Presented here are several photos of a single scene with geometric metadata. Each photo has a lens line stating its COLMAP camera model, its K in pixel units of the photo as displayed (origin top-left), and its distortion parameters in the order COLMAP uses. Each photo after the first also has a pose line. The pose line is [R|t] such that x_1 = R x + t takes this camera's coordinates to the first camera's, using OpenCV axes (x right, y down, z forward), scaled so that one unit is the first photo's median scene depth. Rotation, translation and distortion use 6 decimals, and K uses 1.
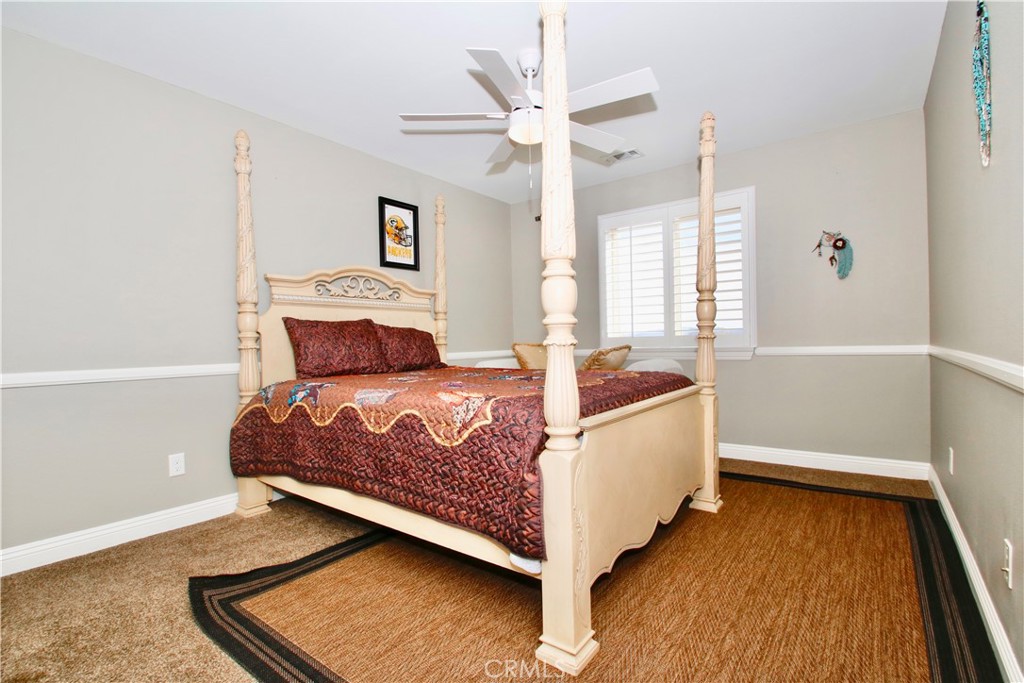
lens RADIAL K [[485.9, 0, 509.5], [0, 485.9, 342.6], [0, 0, 1]] dist [-0.001854, -0.000751]
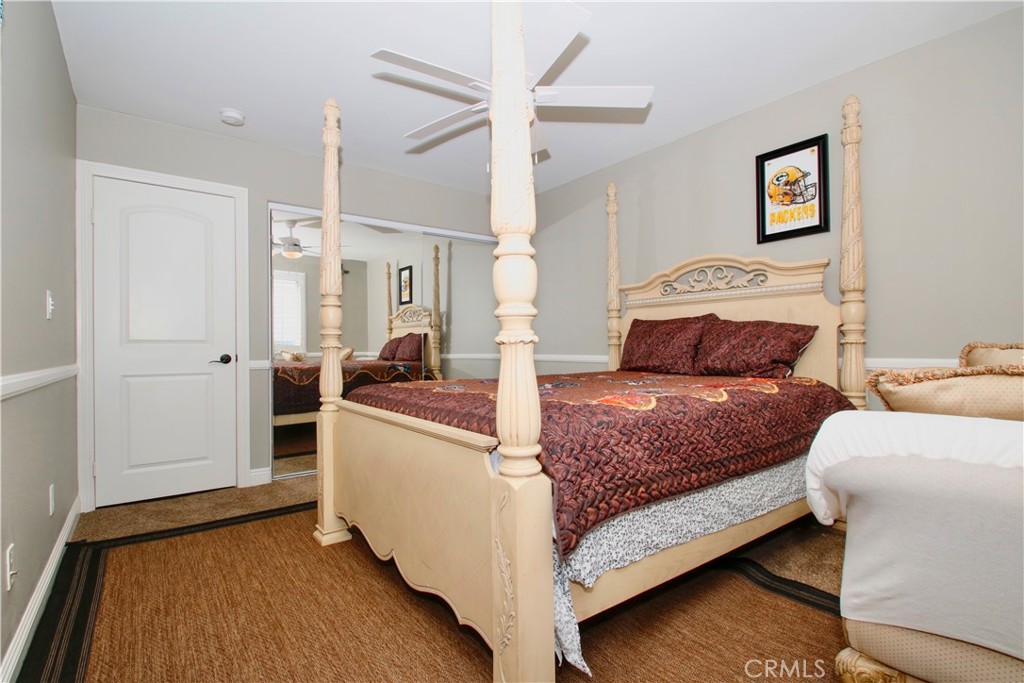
lens RADIAL K [[485.9, 0, 509.6], [0, 485.9, 342.6], [0, 0, 1]] dist [-0.001854, -0.000751]
pose [[-0.276866, 0.016787, -0.960762, 0.660662], [0.012262, 0.999828, 0.013936, -0.012614], [0.960830, -0.007922, -0.277024, 0.890996]]
